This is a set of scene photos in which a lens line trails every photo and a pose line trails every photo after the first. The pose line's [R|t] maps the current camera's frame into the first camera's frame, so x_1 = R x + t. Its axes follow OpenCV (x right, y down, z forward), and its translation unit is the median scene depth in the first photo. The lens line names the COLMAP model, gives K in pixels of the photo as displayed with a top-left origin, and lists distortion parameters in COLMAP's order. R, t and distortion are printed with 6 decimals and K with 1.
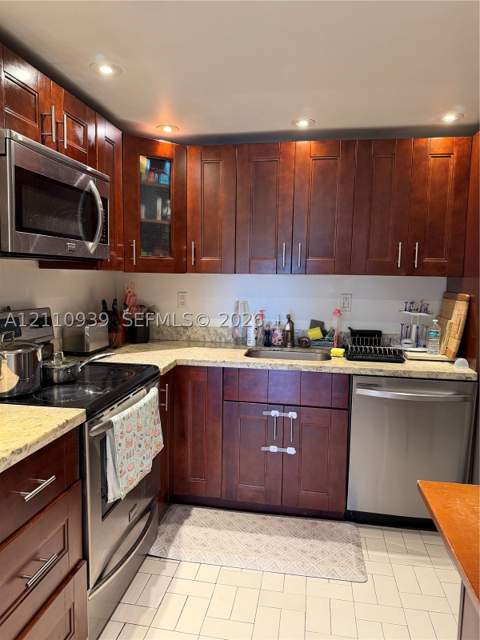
lens RADIAL K [[447.0, 0, 240.0], [0, 447.0, 320.0], [0, 0, 1]] dist [0.077008, -0.122374]
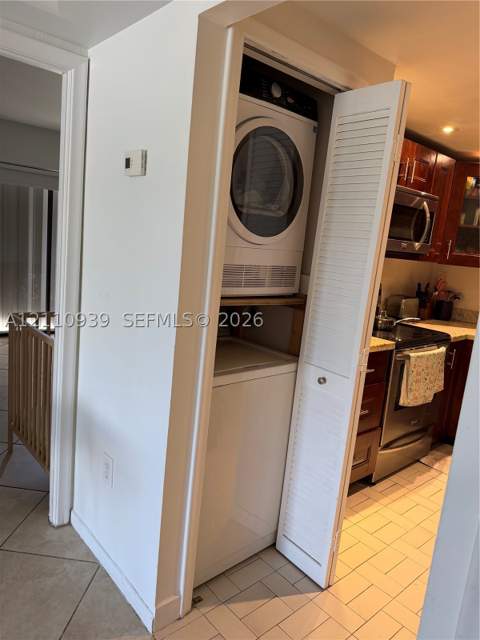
lens RADIAL K [[447.0, 0, 240.0], [0, 447.0, 320.0], [0, 0, 1]] dist [0.077008, -0.122374]
pose [[0.771609, 0.165109, -0.614295, 0.159397], [-0.147235, 0.985858, 0.080036, 0.043154], [0.618822, 0.028689, 0.785007, -0.475553]]
